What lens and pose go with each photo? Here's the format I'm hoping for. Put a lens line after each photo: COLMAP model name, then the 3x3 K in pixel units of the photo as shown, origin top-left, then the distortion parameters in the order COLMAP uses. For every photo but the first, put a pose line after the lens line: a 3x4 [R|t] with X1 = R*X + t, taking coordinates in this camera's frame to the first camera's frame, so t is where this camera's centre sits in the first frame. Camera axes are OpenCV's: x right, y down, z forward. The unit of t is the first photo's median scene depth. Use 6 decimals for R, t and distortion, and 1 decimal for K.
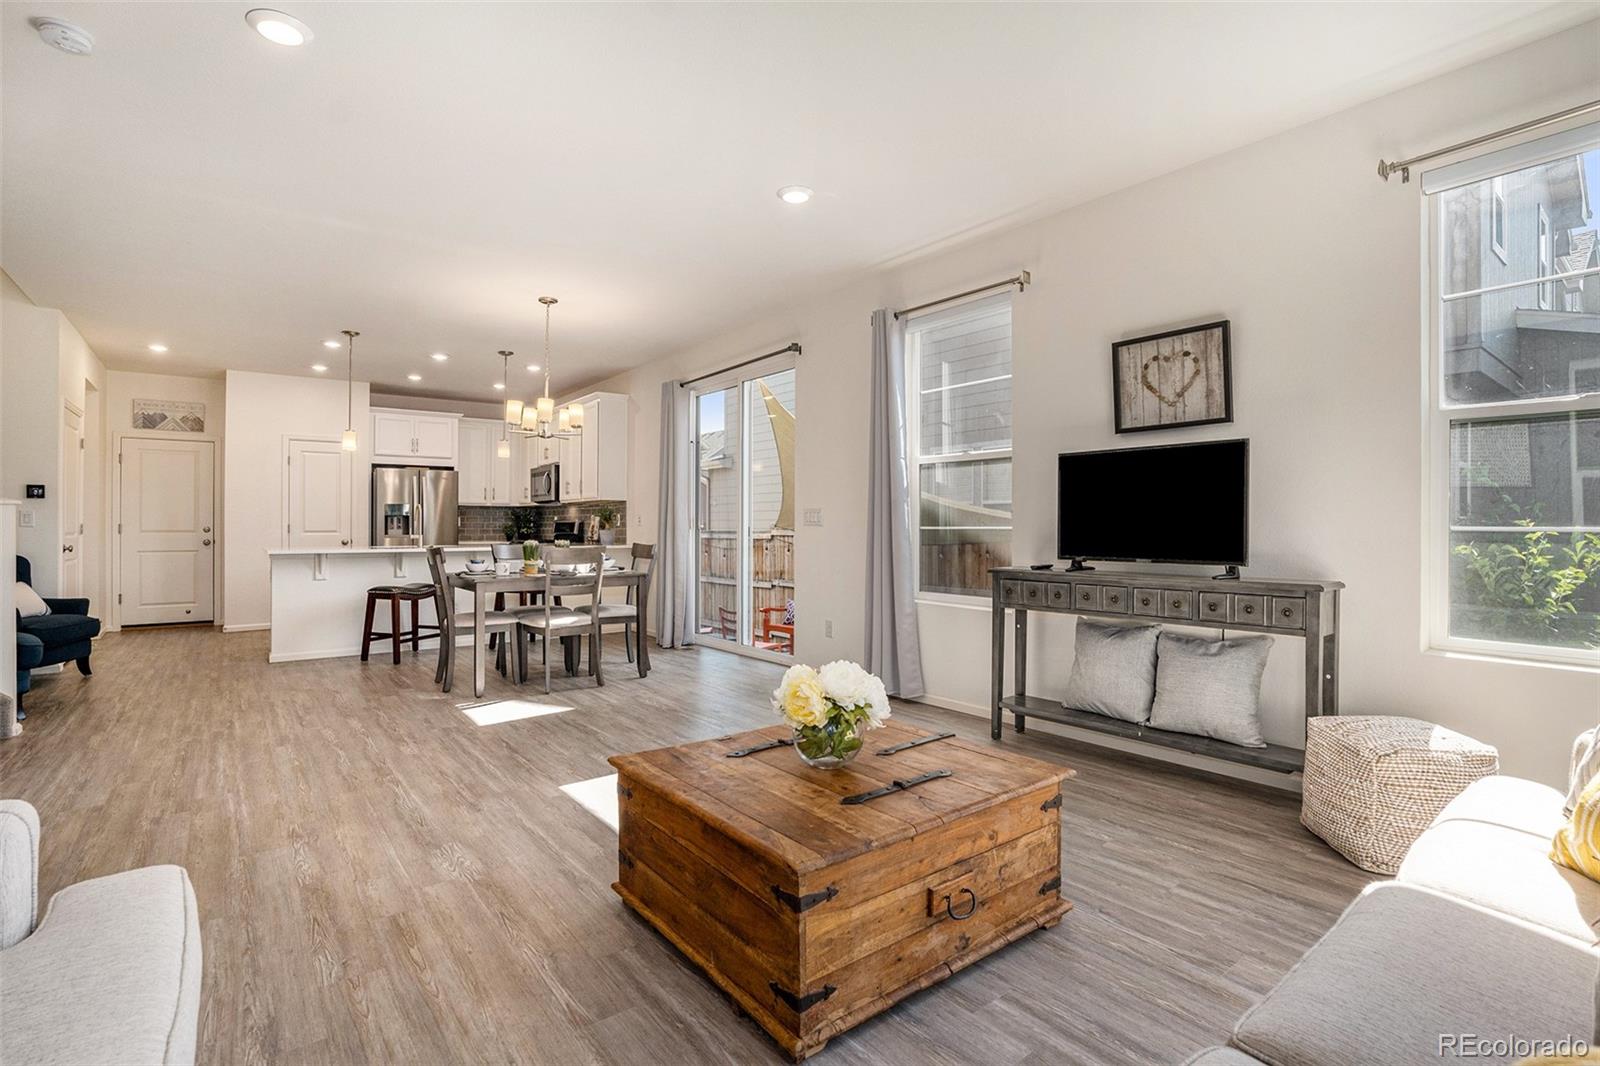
lens RADIAL K [[755.4, 0, 821.6], [0, 755.4, 521.6], [0, 0, 1]] dist [-0.047689, 0.004110]
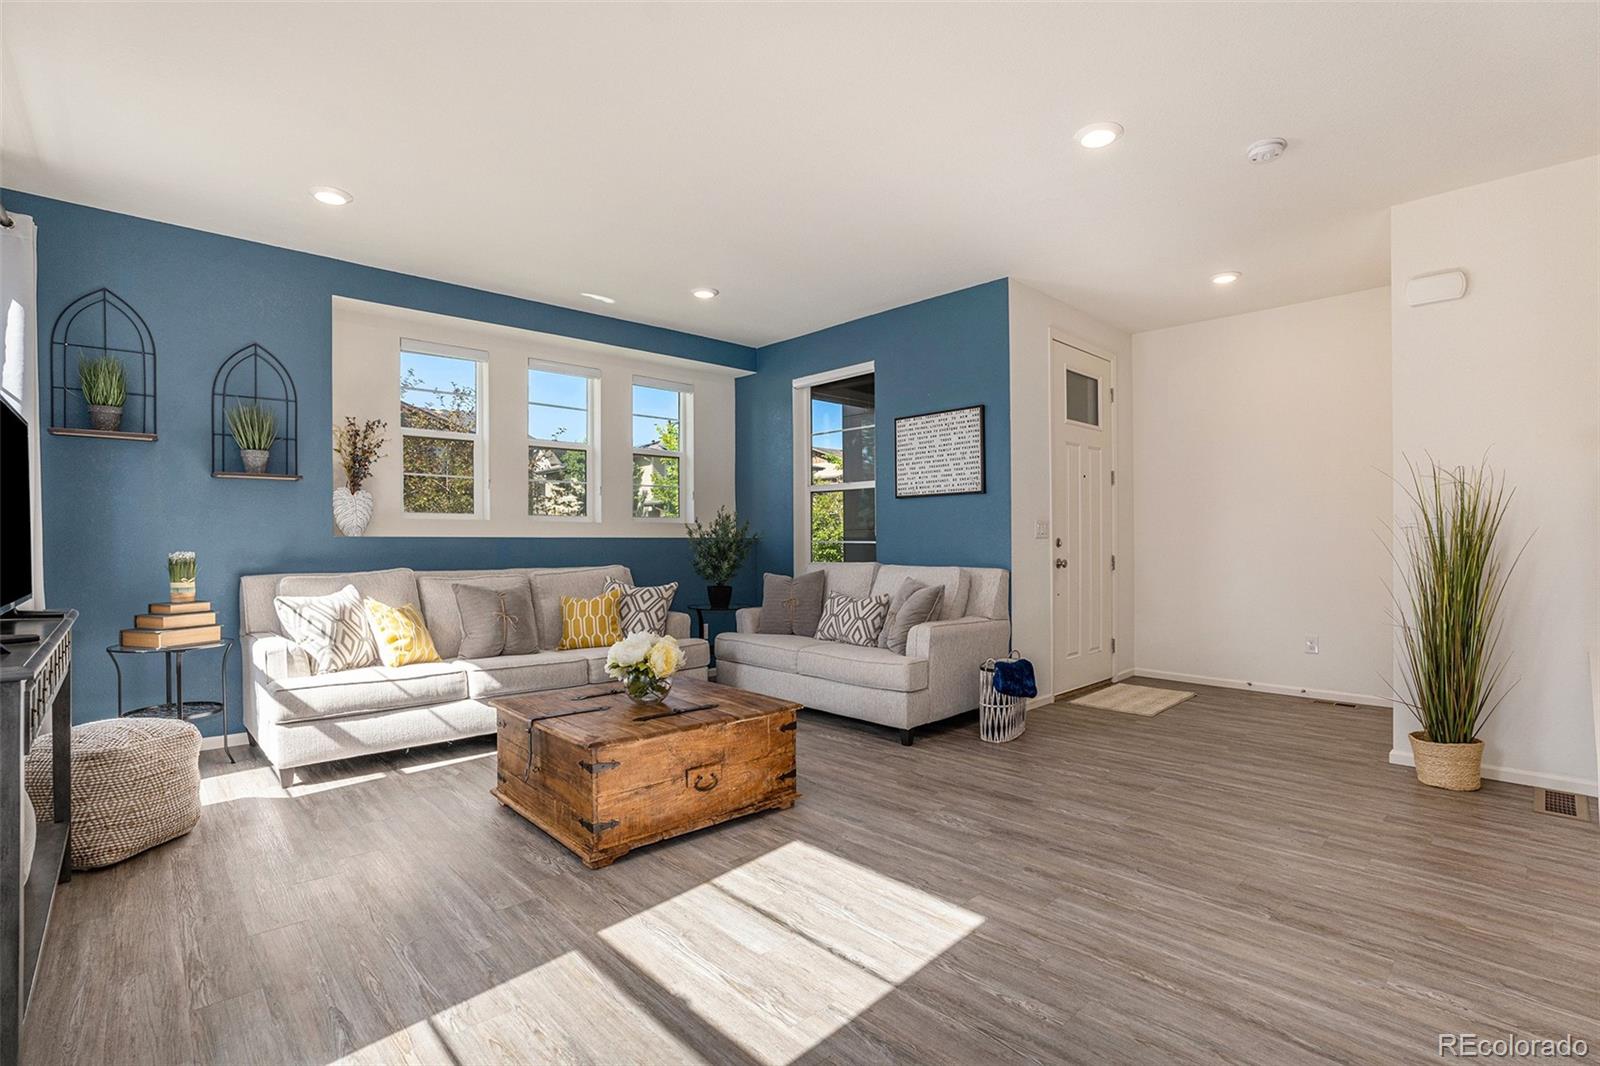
lens RADIAL K [[752.9, 0, 821.1], [0, 752.9, 529.1], [0, 0, 1]] dist [-0.060688, 0.012471]
pose [[-0.995909, 0.002063, -0.090341, -0.082113], [0.003916, 0.999785, -0.020342, 0.006049], [0.090279, -0.020612, -0.995703, 1.039028]]
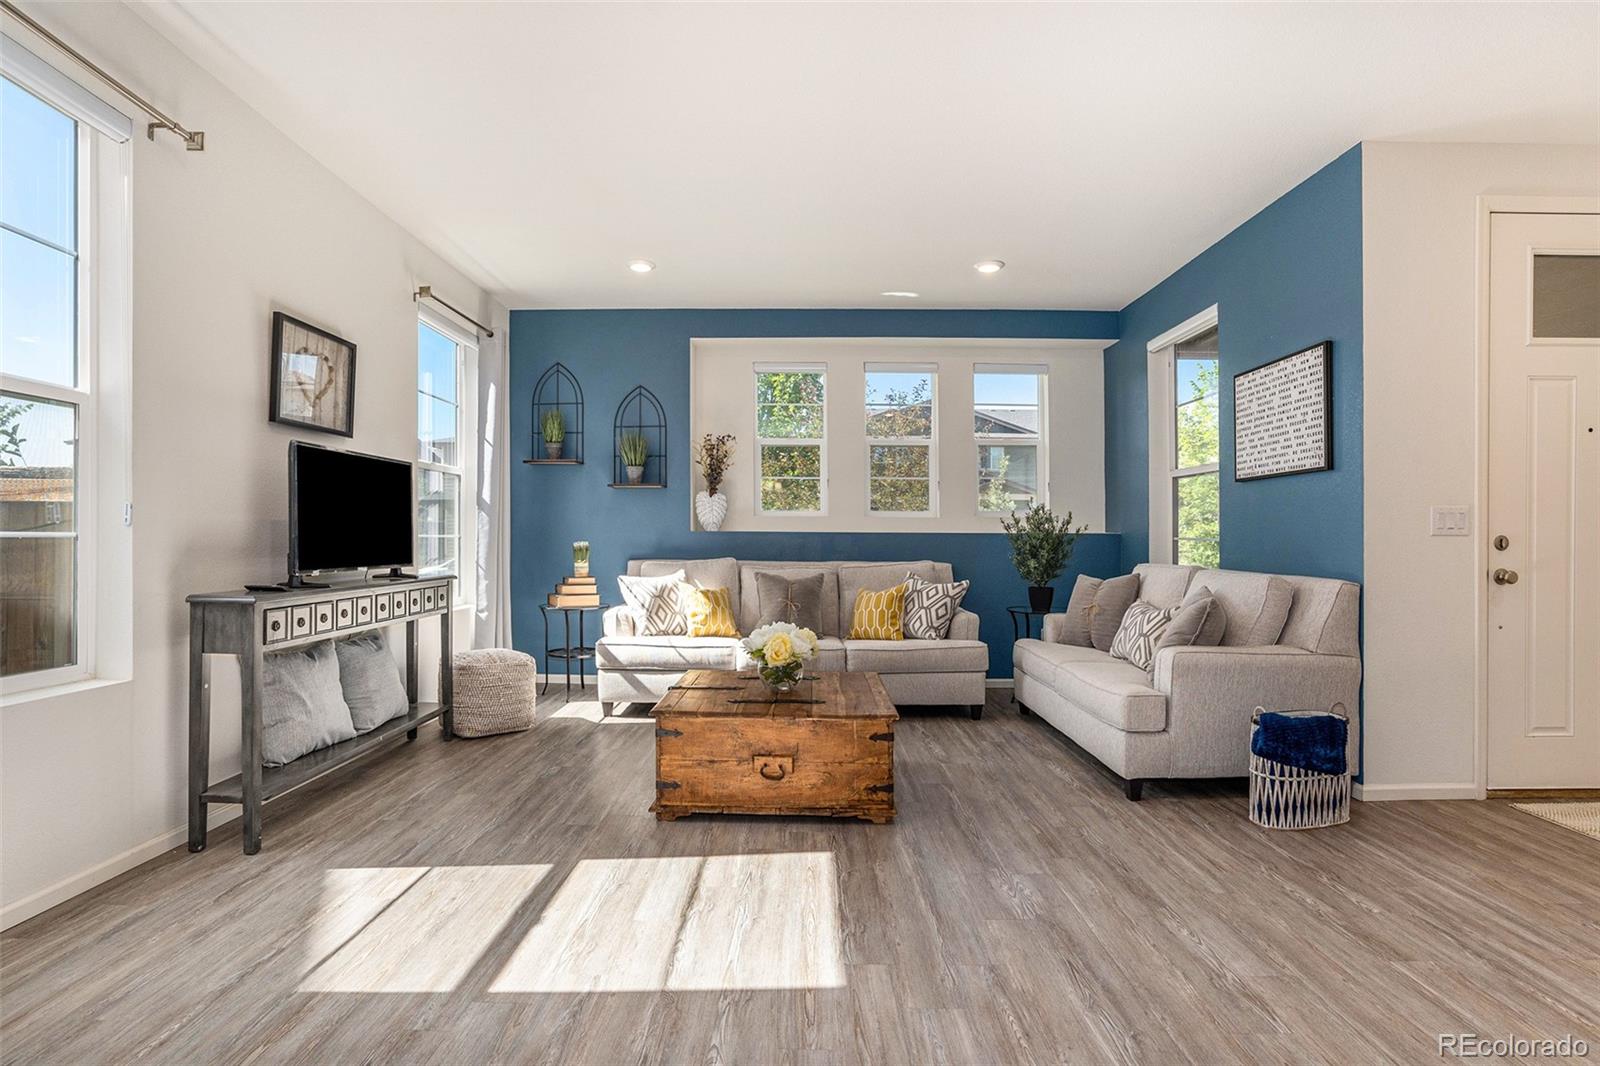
lens RADIAL K [[779.8, 0, 781.1], [0, 779.8, 535.9], [0, 0, 1]] dist [-0.053659, 0.005567]
pose [[-0.761788, -0.002689, 0.647821, -0.425674], [-0.008083, 0.999953, -0.005354, 0.007187], [-0.647776, -0.009315, -0.761774, 0.923149]]
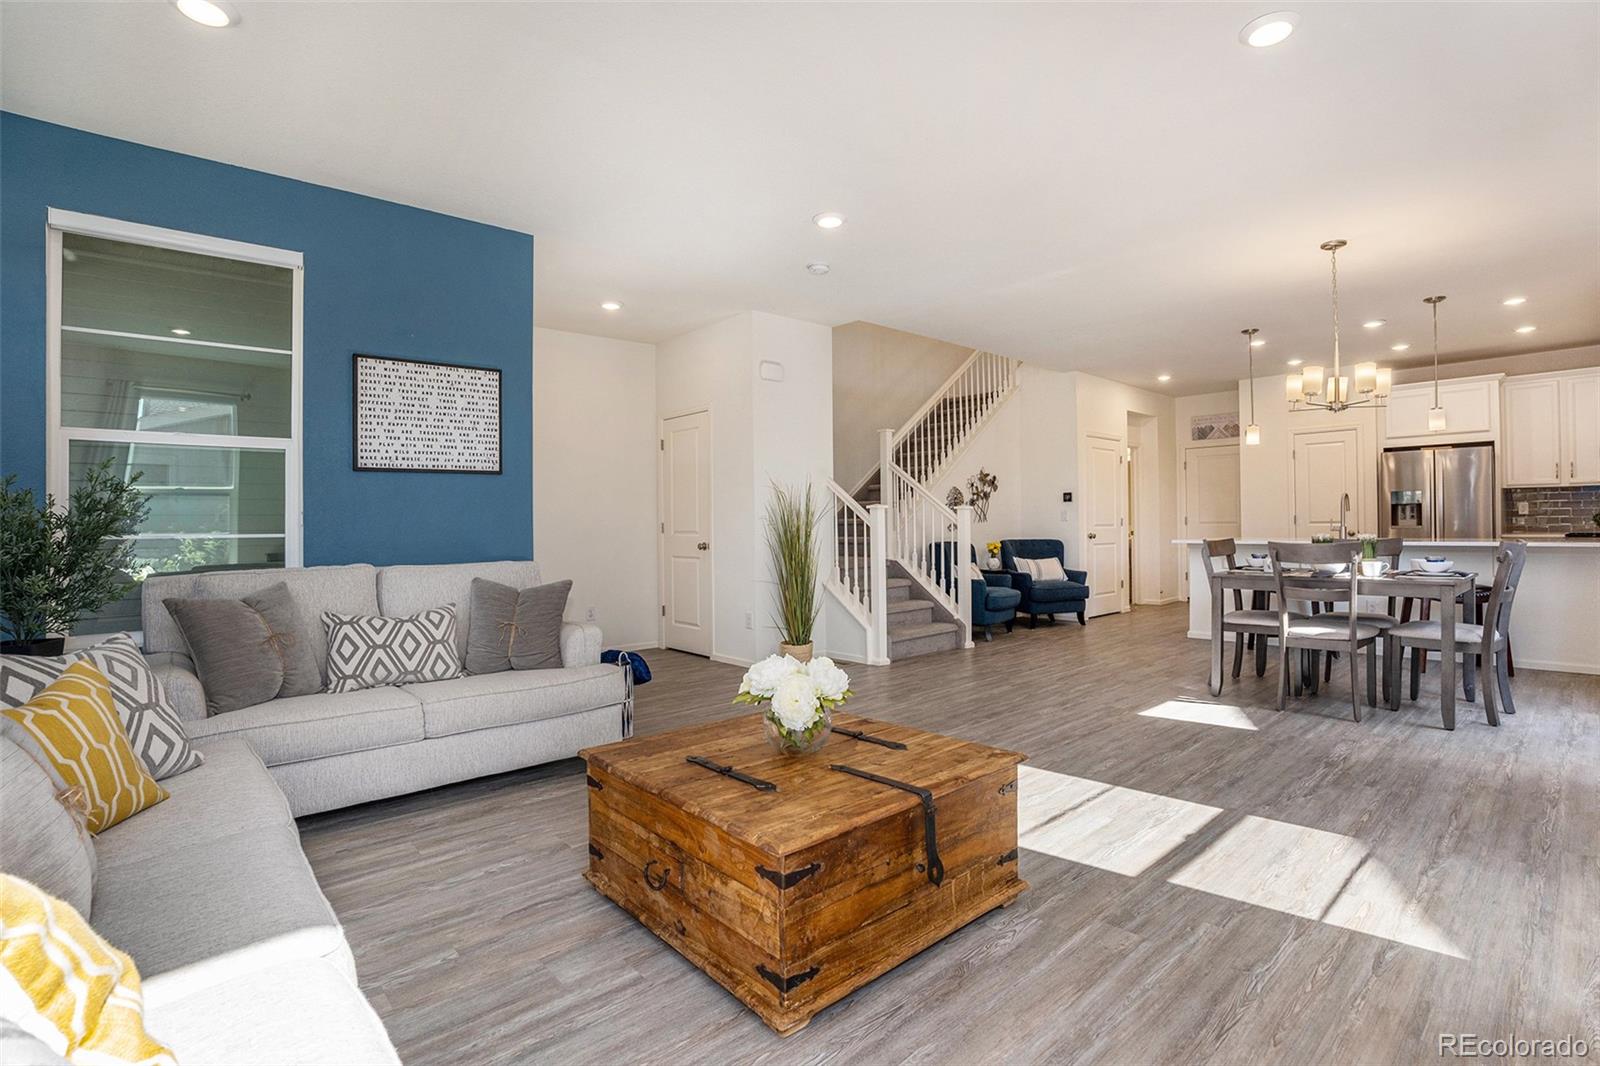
lens RADIAL K [[752.9, 0, 803.5], [0, 752.9, 520.1], [0, 0, 1]] dist [-0.060688, 0.012471]
pose [[0.053616, -0.007278, -0.998535, 0.437541], [0.020932, 0.999762, -0.006163, 0.003016], [0.998342, -0.020571, 0.053755, 0.399299]]
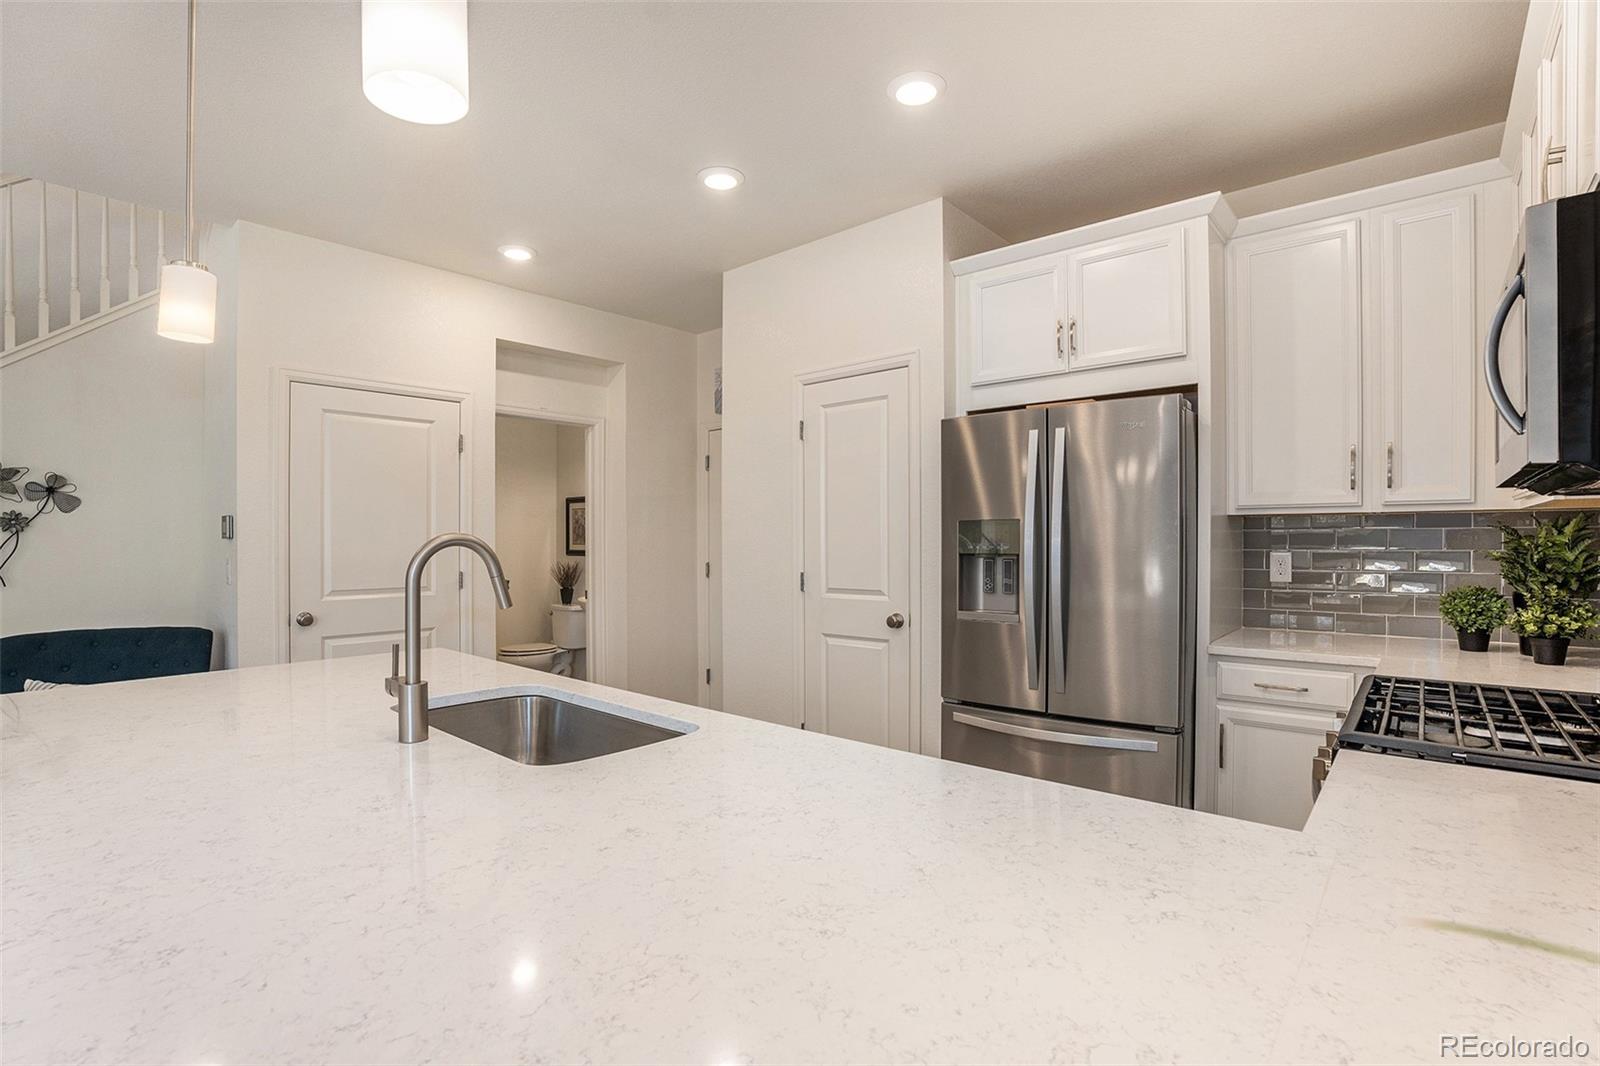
lens RADIAL K [[752.9, 0, 801.6], [0, 752.9, 546.4], [0, 0, 1]] dist [-0.060688, 0.012471]
pose [[0.160898, 0.009011, -0.986930, -0.429861], [0.013392, 0.999846, 0.011312, -0.028322], [0.986880, -0.015037, 0.160753, 1.477899]]
